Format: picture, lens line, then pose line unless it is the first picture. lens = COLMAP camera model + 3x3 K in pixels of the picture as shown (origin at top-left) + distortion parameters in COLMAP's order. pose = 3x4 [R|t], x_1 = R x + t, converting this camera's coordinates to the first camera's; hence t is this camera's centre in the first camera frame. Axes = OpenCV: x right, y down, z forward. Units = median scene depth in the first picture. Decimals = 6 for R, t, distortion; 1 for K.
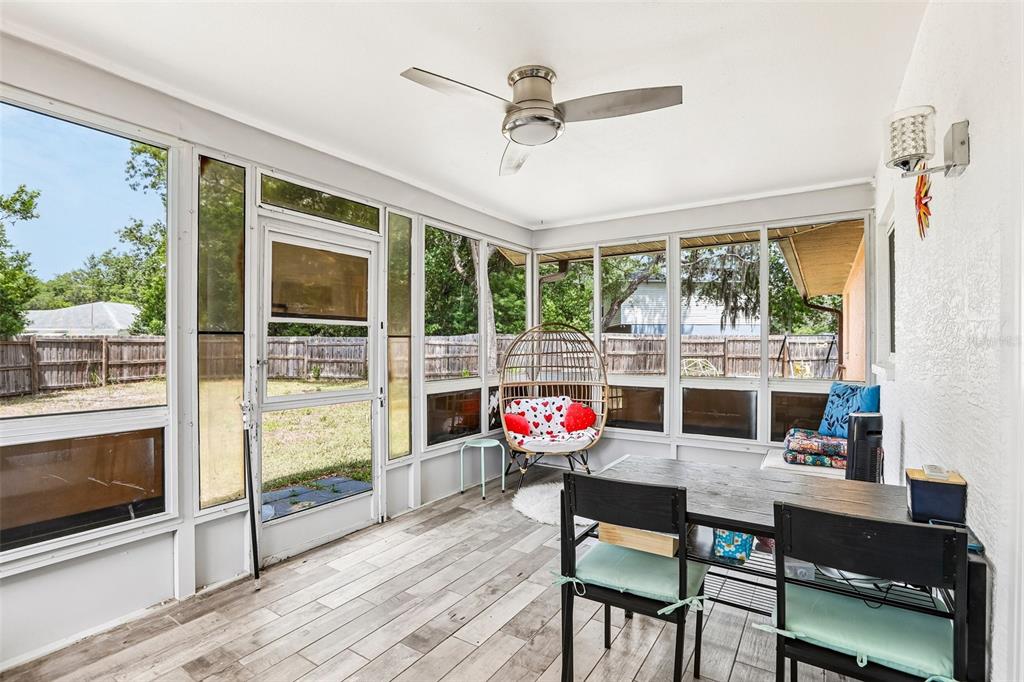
lens RADIAL K [[471.3, 0, 512.0], [0, 471.3, 341.0], [0, 0, 1]] dist [-0.052295, 0.000458]
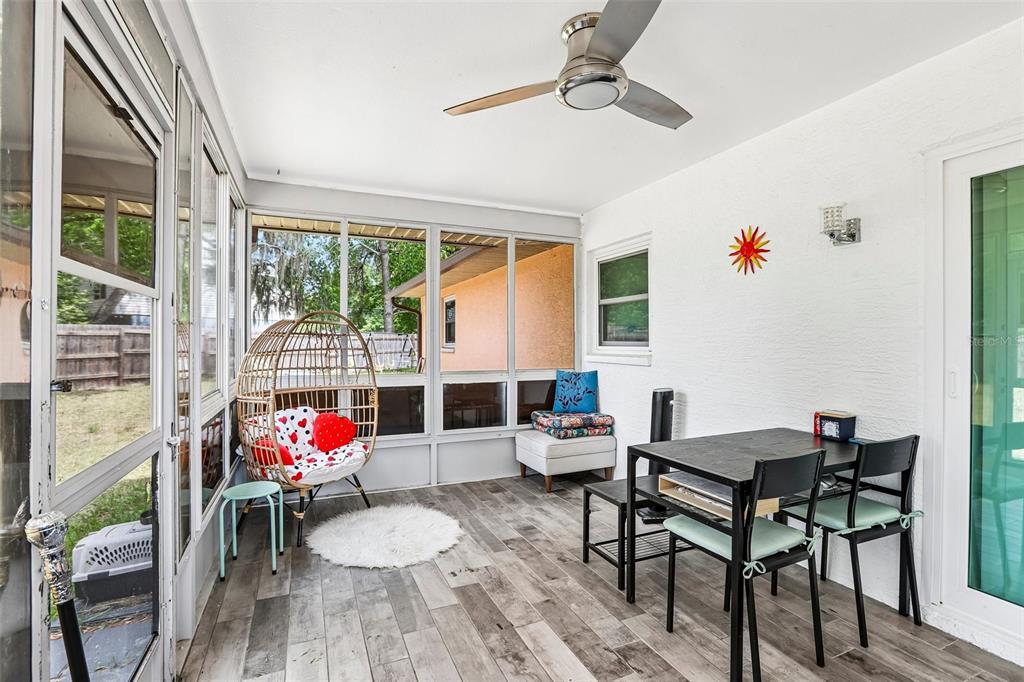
lens RADIAL K [[481.7, 0, 511.0], [0, 481.7, 337.0], [0, 0, 1]] dist [-0.022056, 0.000341]
pose [[0.545372, 0.009730, 0.838138, -0.397412], [-0.008809, 0.999944, -0.005877, 0.005860], [-0.838148, -0.004178, 0.545427, 0.321973]]
